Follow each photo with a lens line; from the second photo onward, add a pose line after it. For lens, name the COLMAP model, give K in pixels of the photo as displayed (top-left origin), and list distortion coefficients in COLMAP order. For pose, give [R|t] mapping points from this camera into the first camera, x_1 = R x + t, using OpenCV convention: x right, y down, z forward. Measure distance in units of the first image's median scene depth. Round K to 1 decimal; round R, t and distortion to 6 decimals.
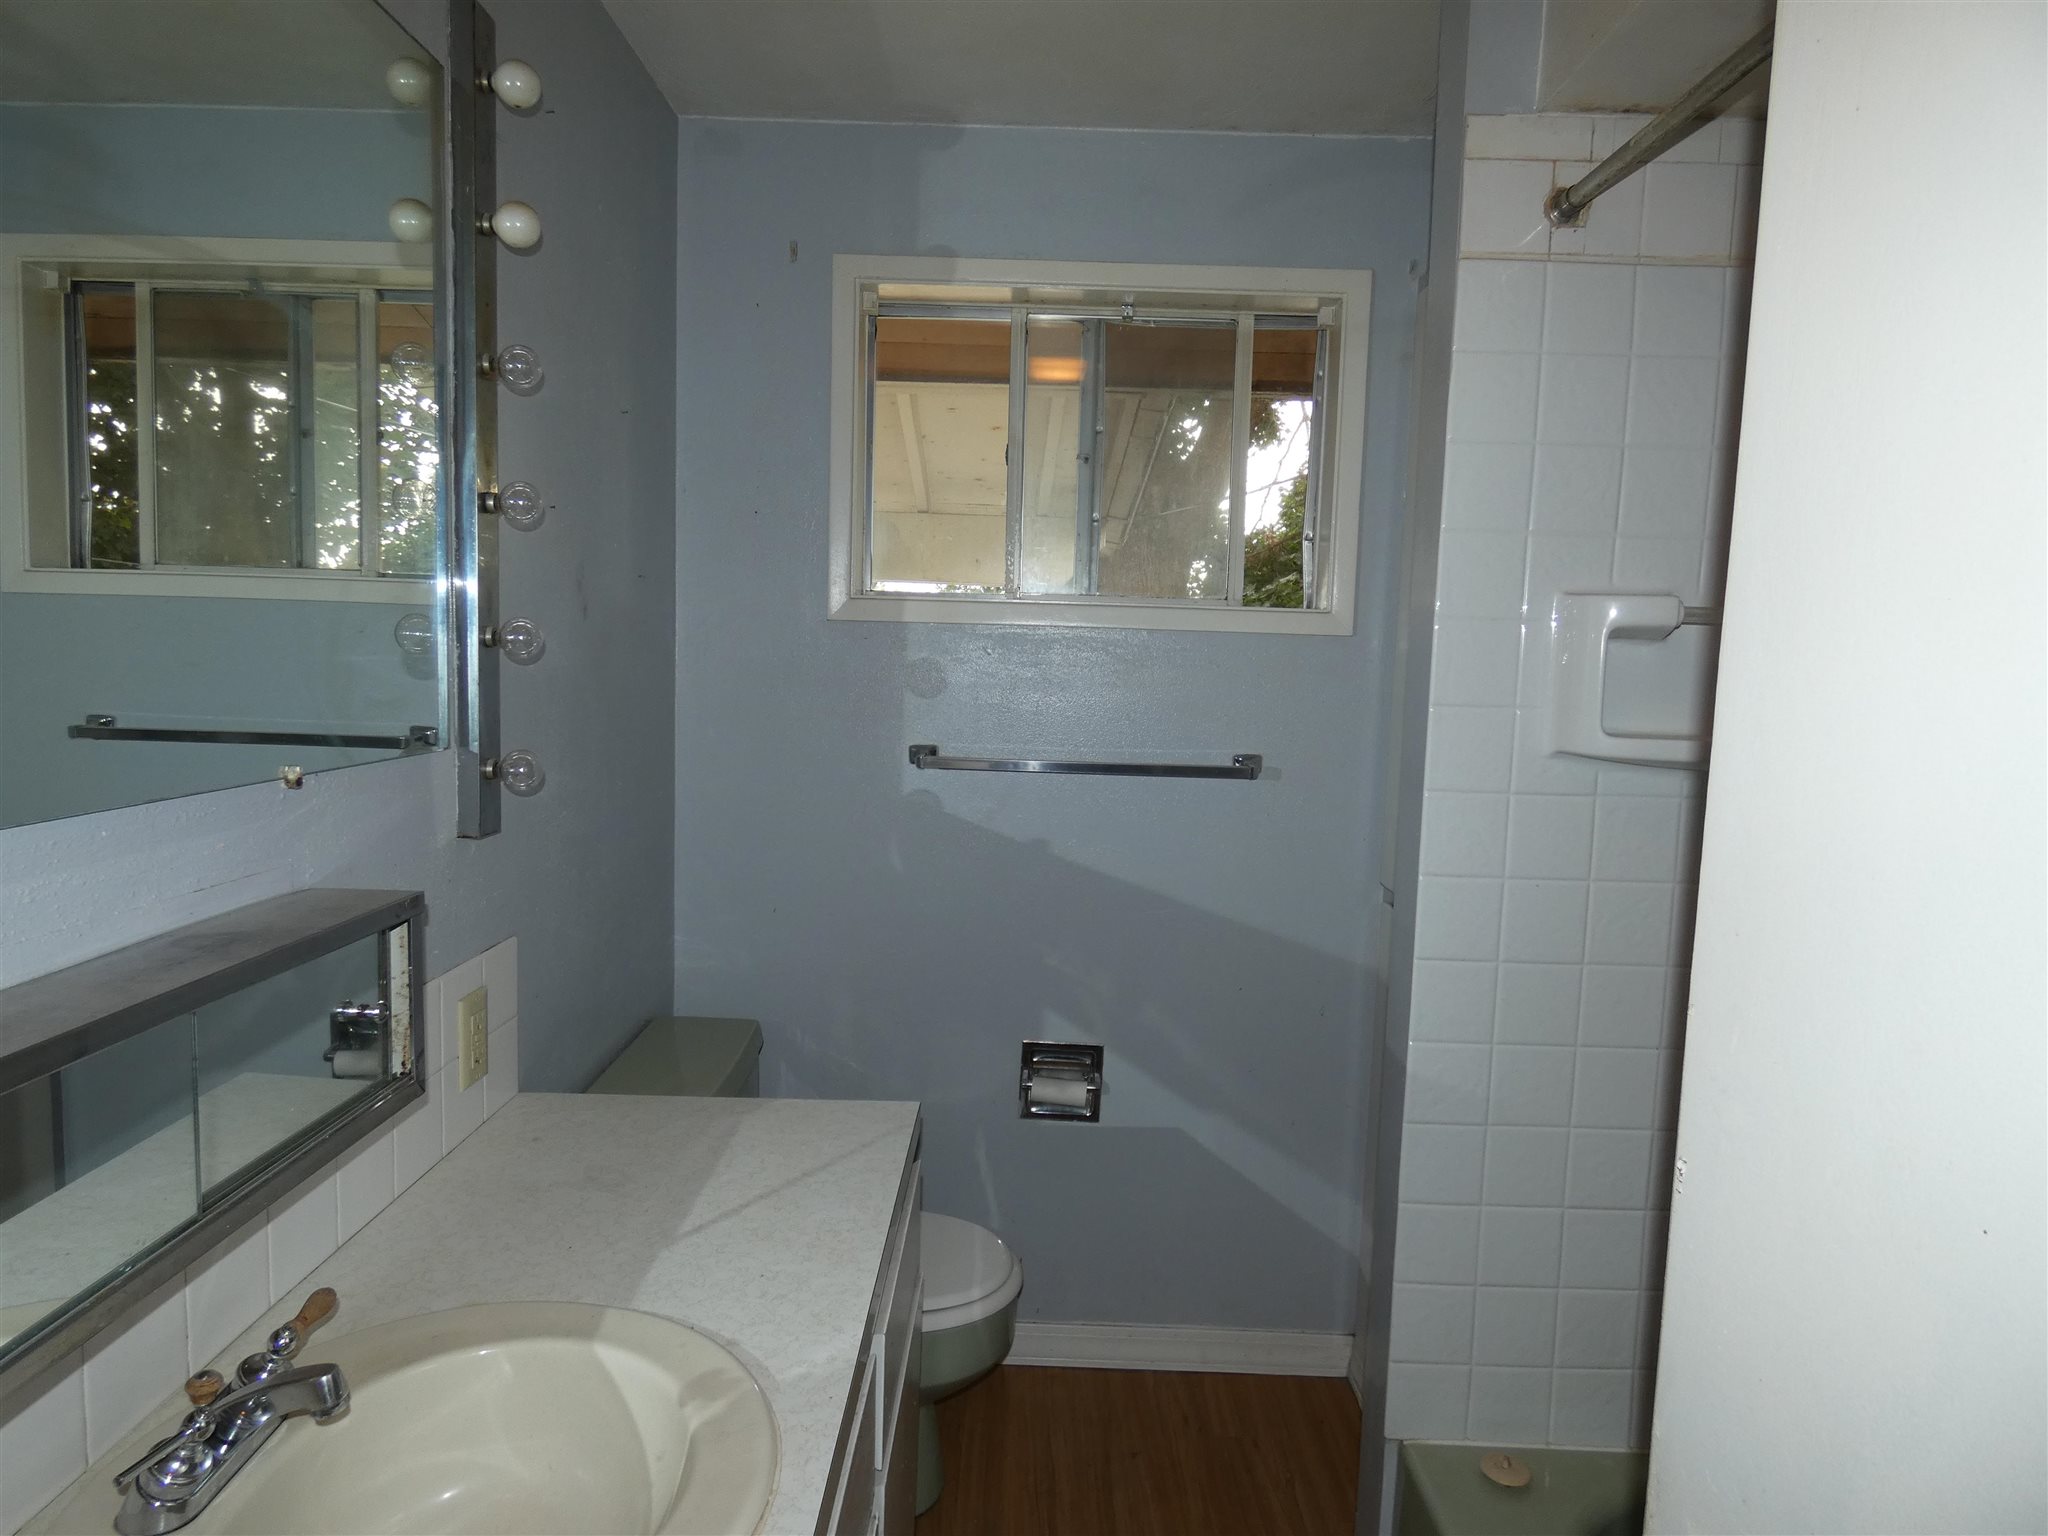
lens RADIAL K [[1231.2, 0, 1019.8], [0, 1231.2, 765.5], [0, 0, 1]] dist [-0.010408, 0.003062]
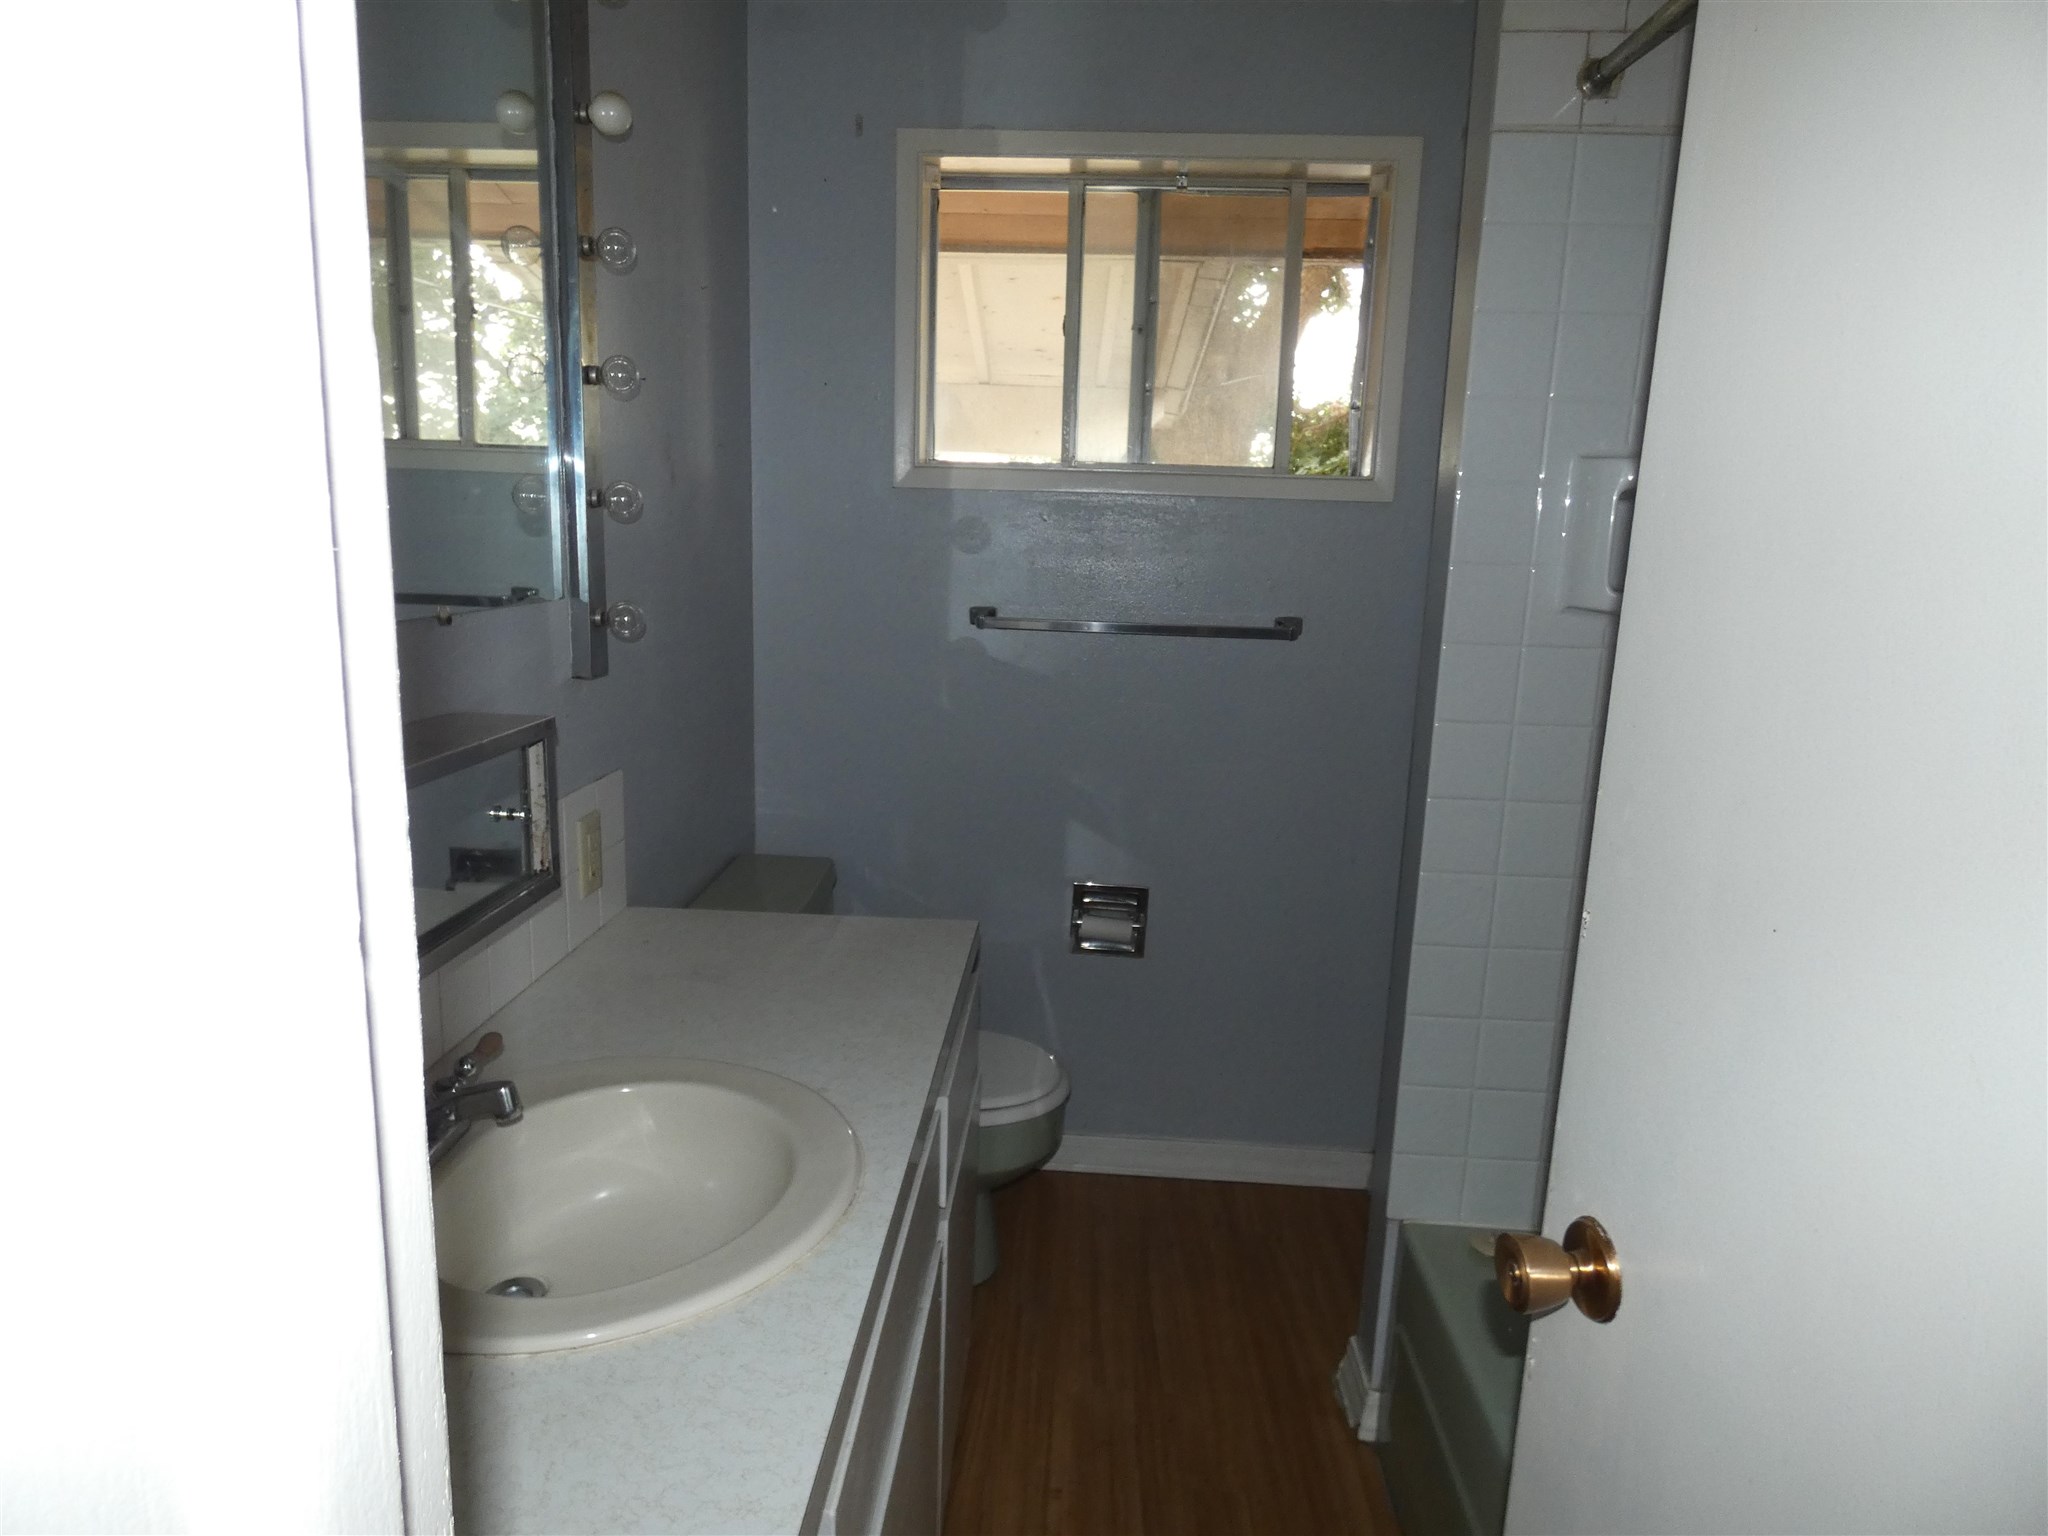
lens RADIAL K [[1245.7, 0, 1024.0], [0, 1245.7, 768.0], [0, 0, 1]] dist [-0.001314, 0.001116]
pose [[0.998883, 0.009391, -0.046305, 0.010292], [-0.004900, 0.995354, 0.096159, 0.022284], [0.046993, -0.095824, 0.994288, -0.103035]]
